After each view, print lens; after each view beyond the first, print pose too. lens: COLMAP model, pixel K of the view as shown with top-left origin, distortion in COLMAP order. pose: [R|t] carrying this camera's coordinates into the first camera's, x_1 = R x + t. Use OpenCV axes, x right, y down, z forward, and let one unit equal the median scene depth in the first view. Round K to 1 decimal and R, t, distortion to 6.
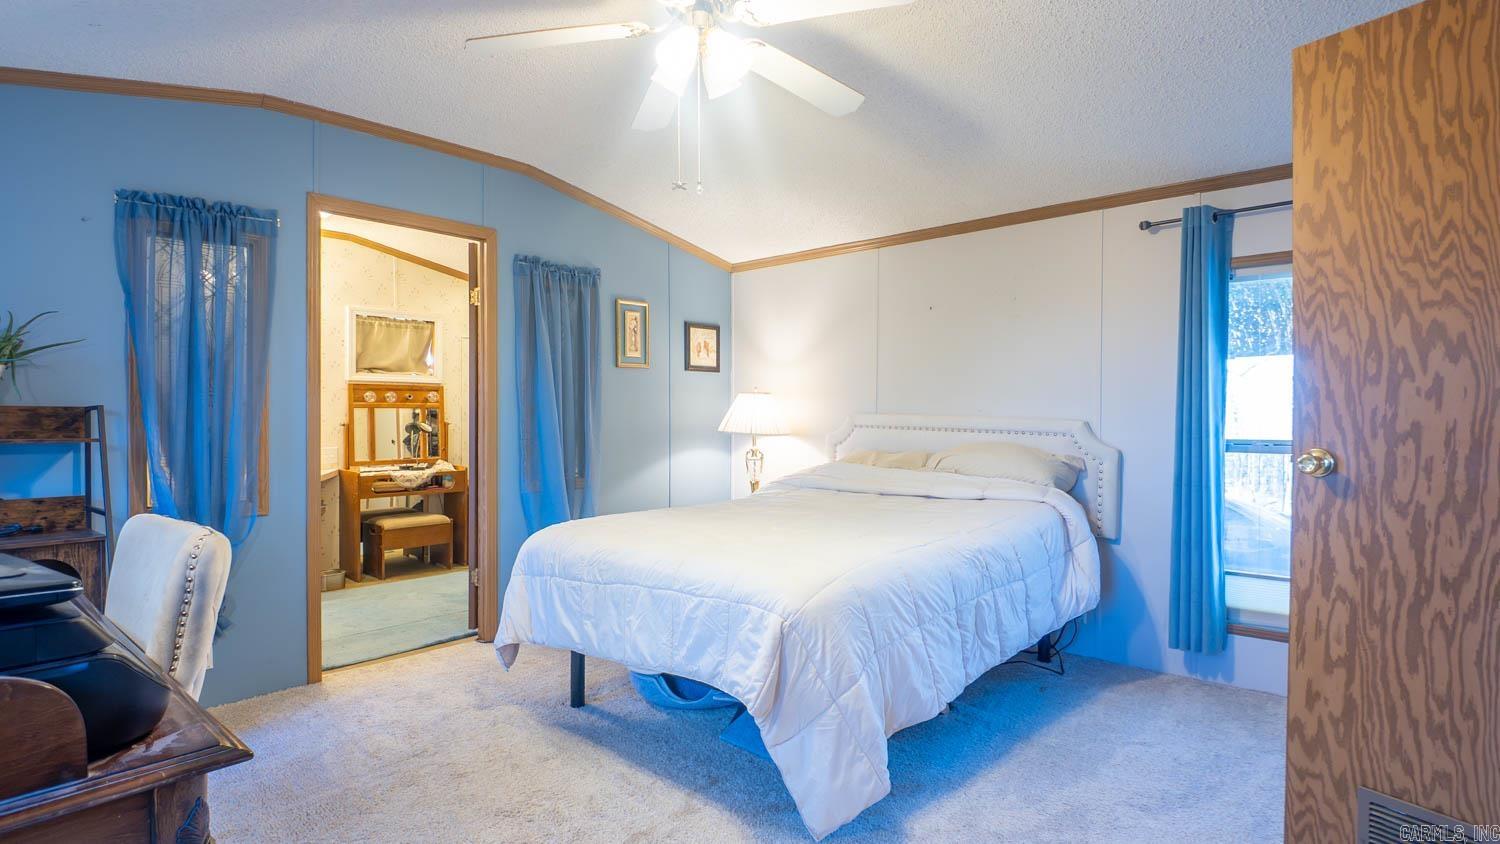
lens RADIAL K [[774.8, 0, 759.7], [0, 774.8, 420.6], [0, 0, 1]] dist [-0.005631, -0.011453]
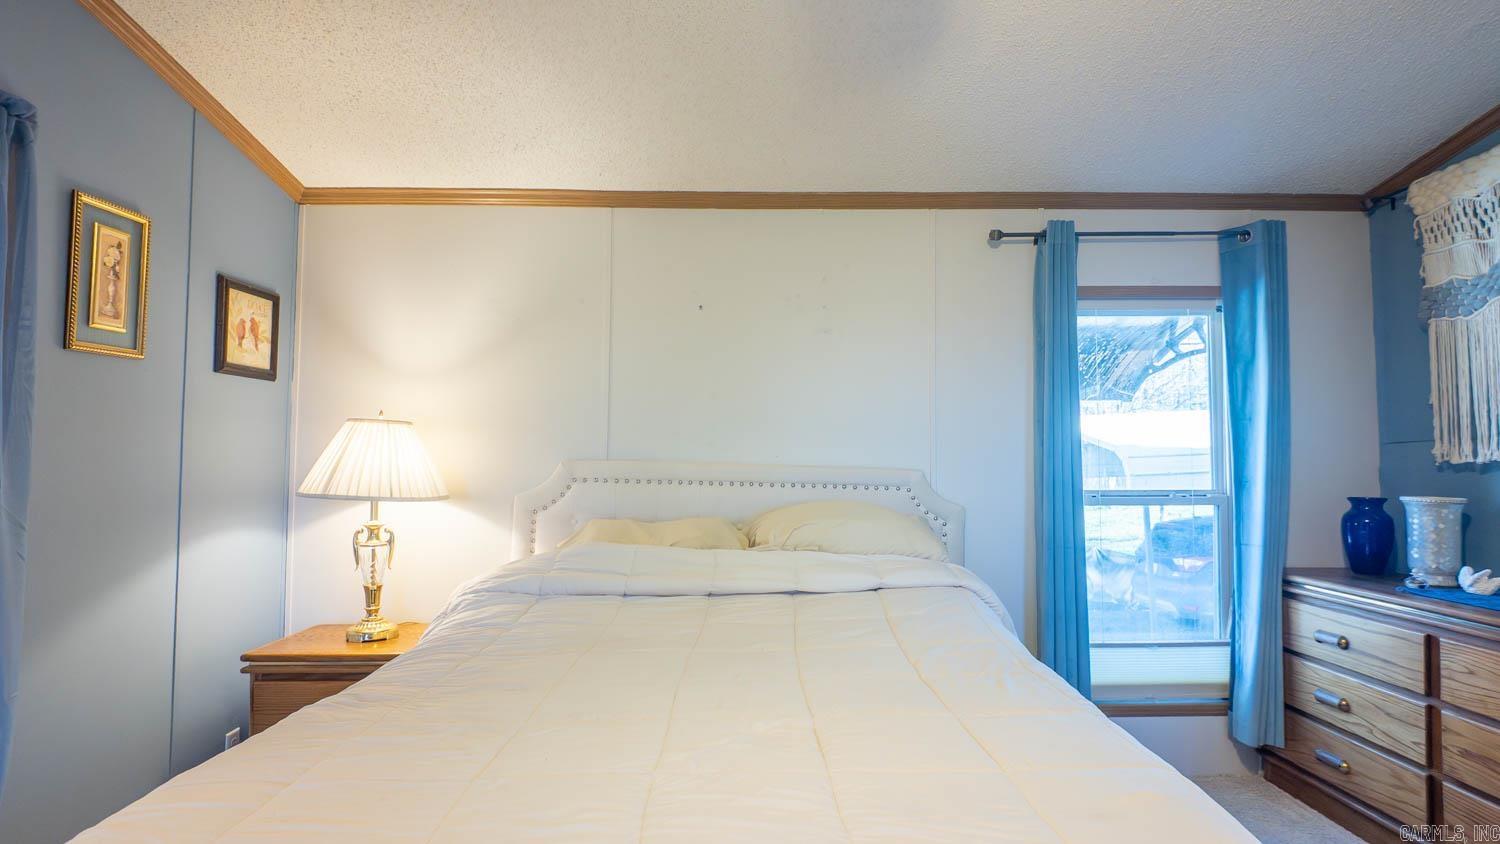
lens RADIAL K [[774.8, 0, 759.7], [0, 774.8, 420.6], [0, 0, 1]] dist [-0.005631, -0.011453]
pose [[0.731309, 0.034111, 0.681193, -0.295142], [0.003127, 0.998570, -0.053362, -0.010453], [-0.682040, 0.041154, 0.730156, 0.680990]]
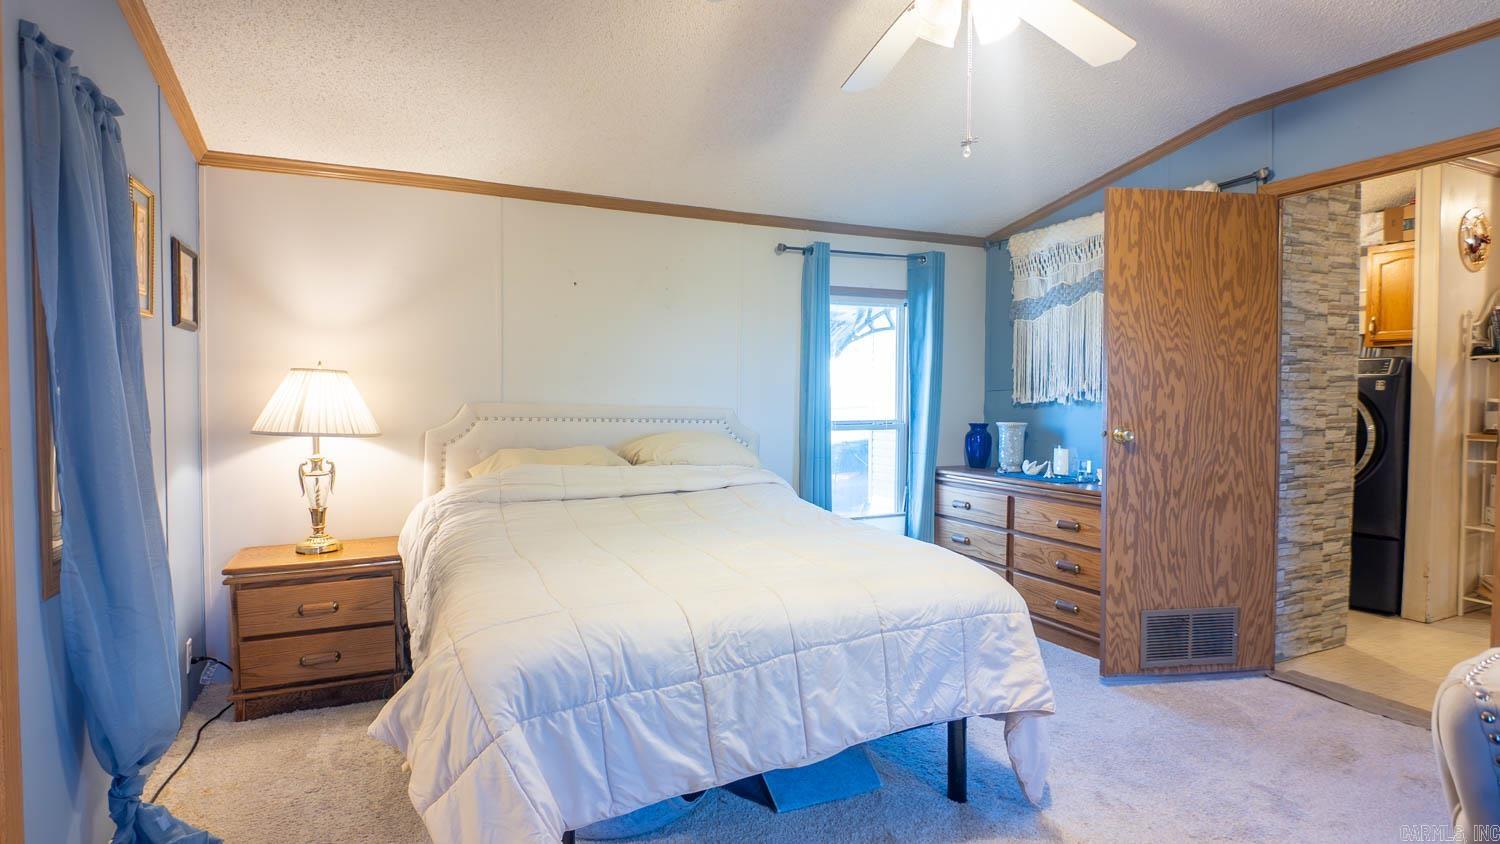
lens RADIAL K [[762.0, 0, 750.0], [0, 762.0, 422.0], [0, 0, 1]] dist [0.029002, -0.034477]
pose [[0.392286, -0.032317, 0.919276, -0.738460], [0.003971, 0.999433, 0.033441, -0.021492], [-0.919835, -0.009468, 0.392191, 0.679804]]
